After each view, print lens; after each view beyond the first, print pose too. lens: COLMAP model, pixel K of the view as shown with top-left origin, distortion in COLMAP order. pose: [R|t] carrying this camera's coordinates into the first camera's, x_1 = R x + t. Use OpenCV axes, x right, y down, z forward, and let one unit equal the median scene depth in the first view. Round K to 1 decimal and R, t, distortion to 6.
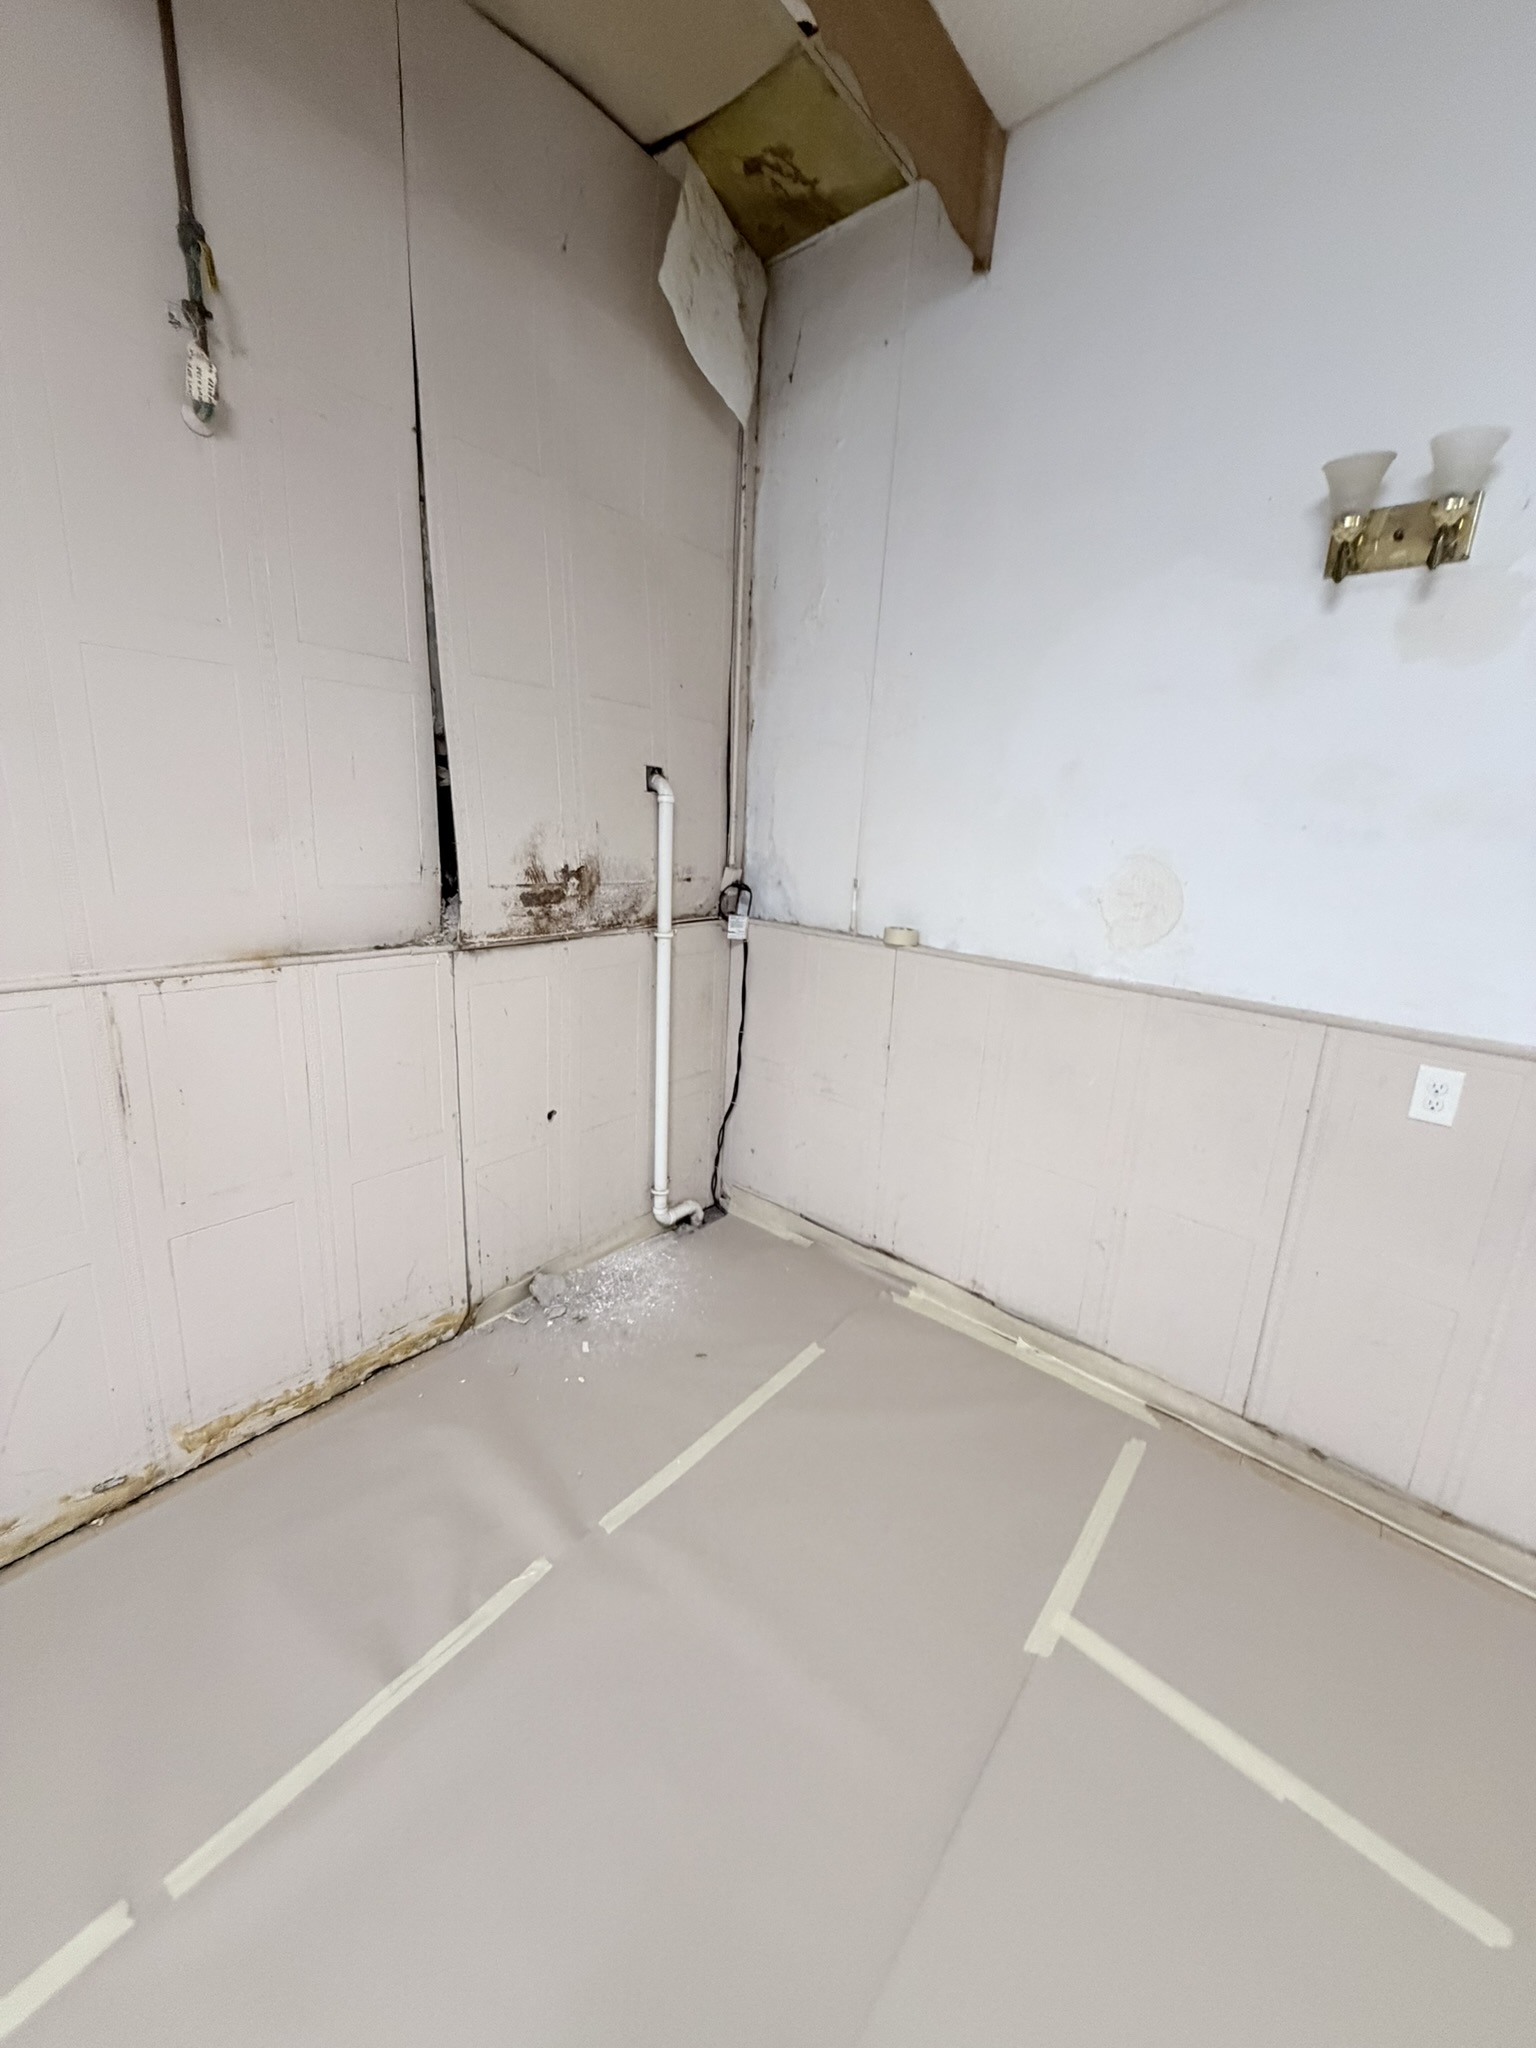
lens RADIAL K [[819.8, 0, 770.8], [0, 819.8, 1017.6], [0, 0, 1]] dist [0.000287, -0.000003]
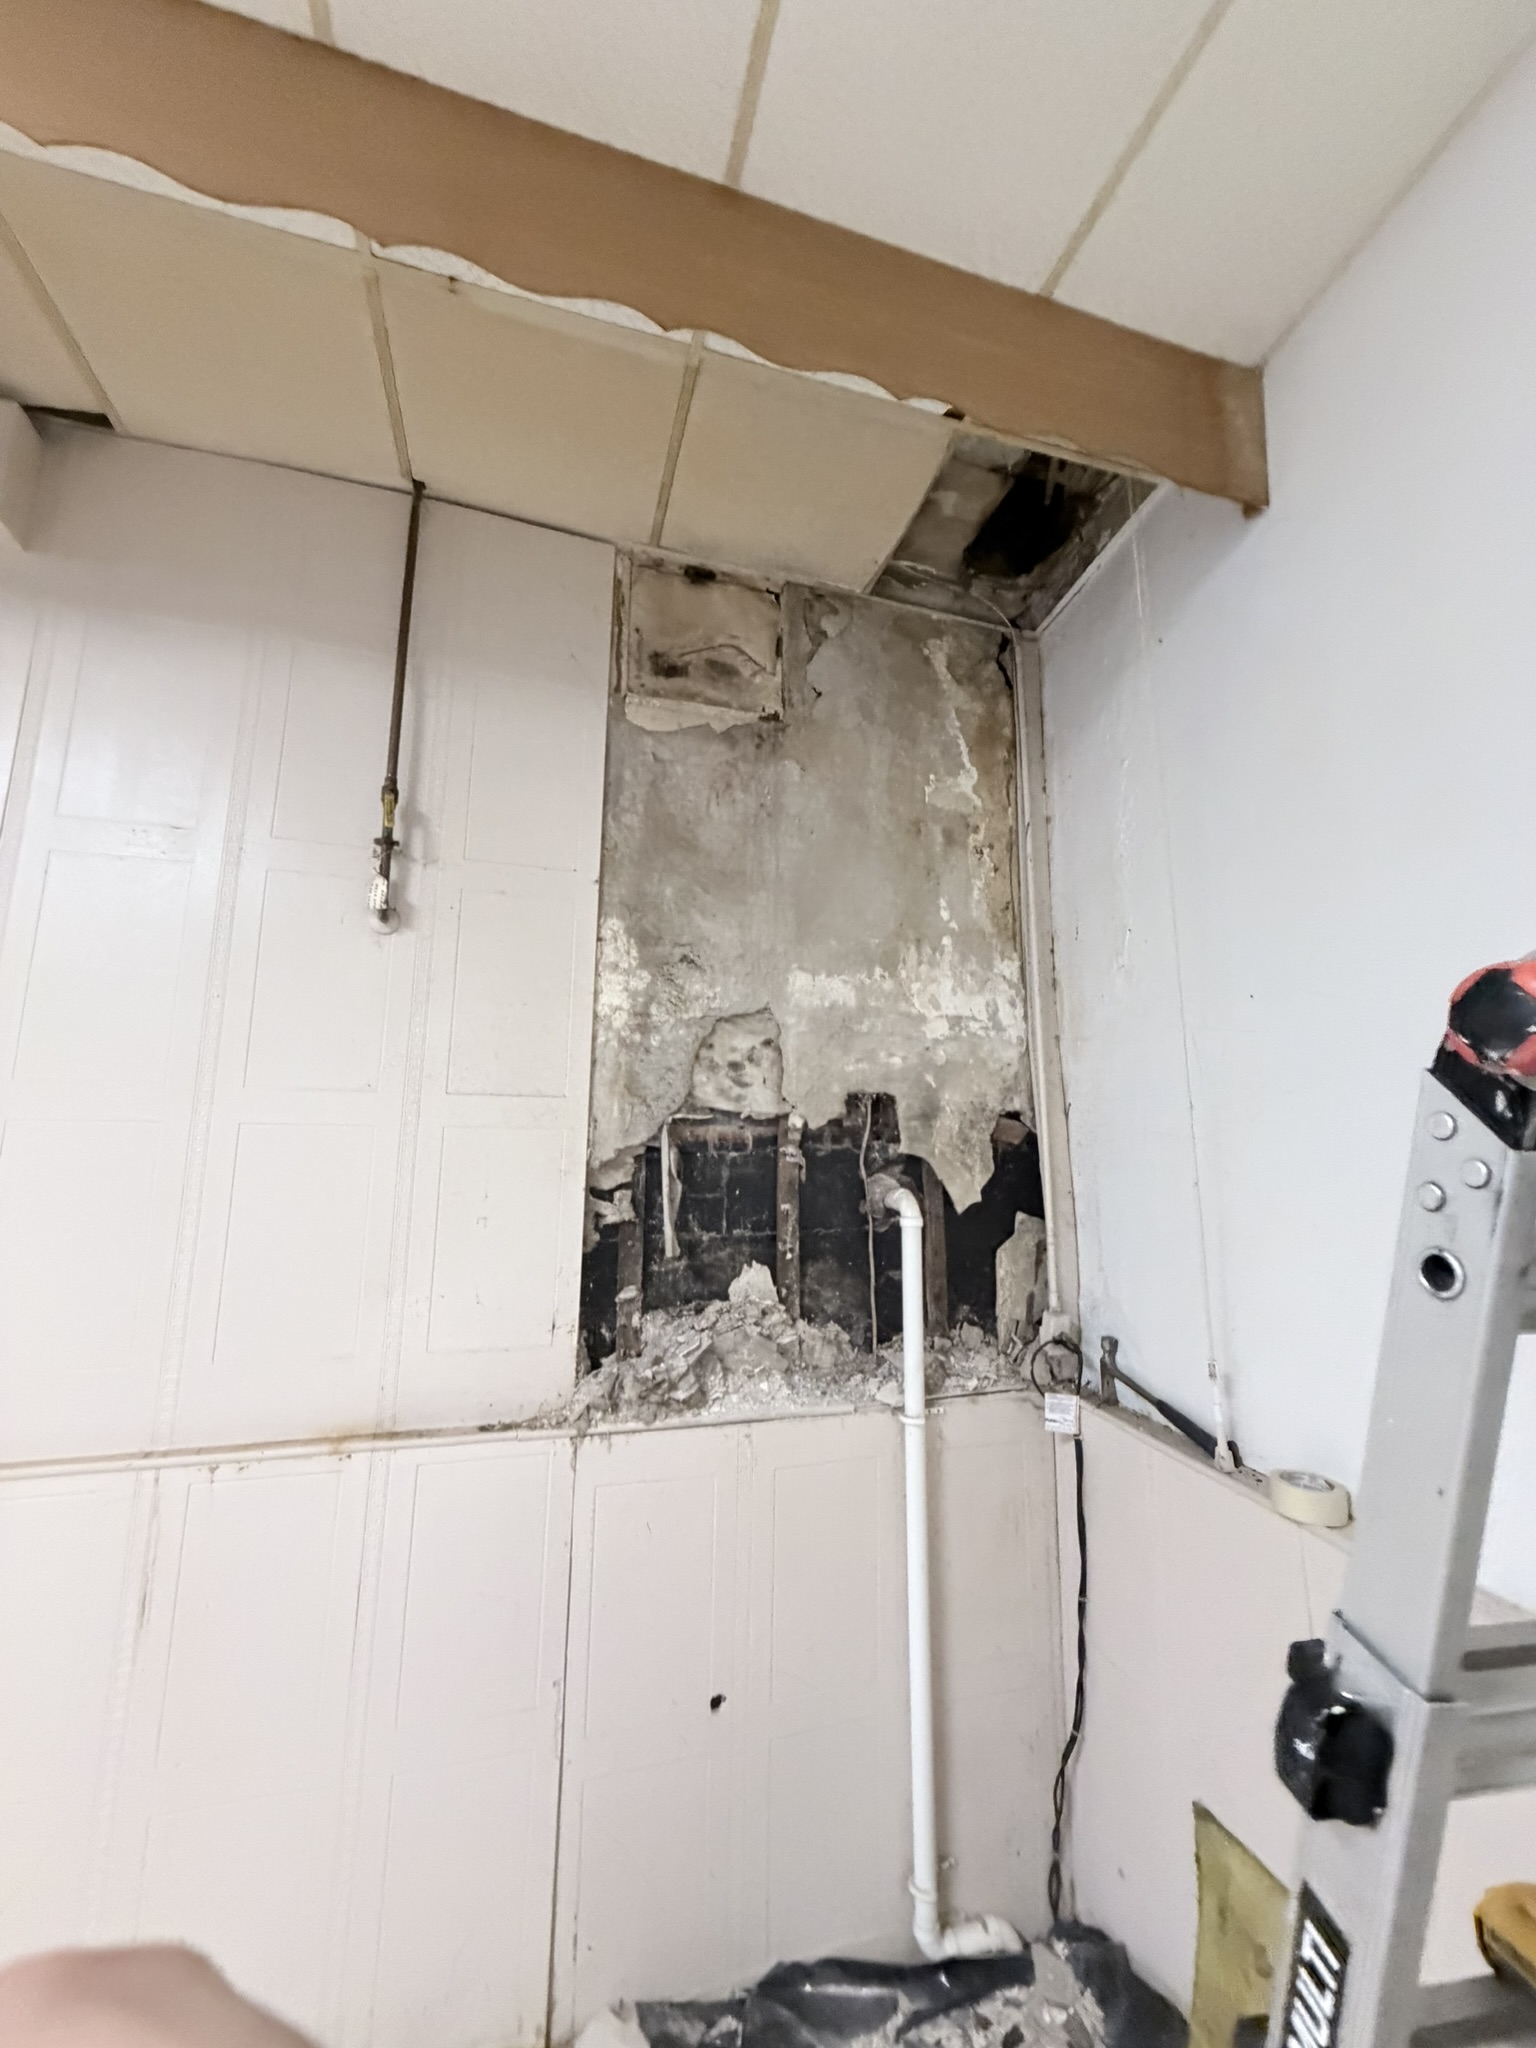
lens RADIAL K [[819.8, 0, 770.8], [0, 819.8, 1017.6], [0, 0, 1]] dist [0.000287, -0.000003]
pose [[0.808930, -0.136189, -0.571914, 0.269390], [-0.109435, 0.920915, -0.374085, -0.178431], [0.577630, 0.365196, 0.730051, 0.389064]]
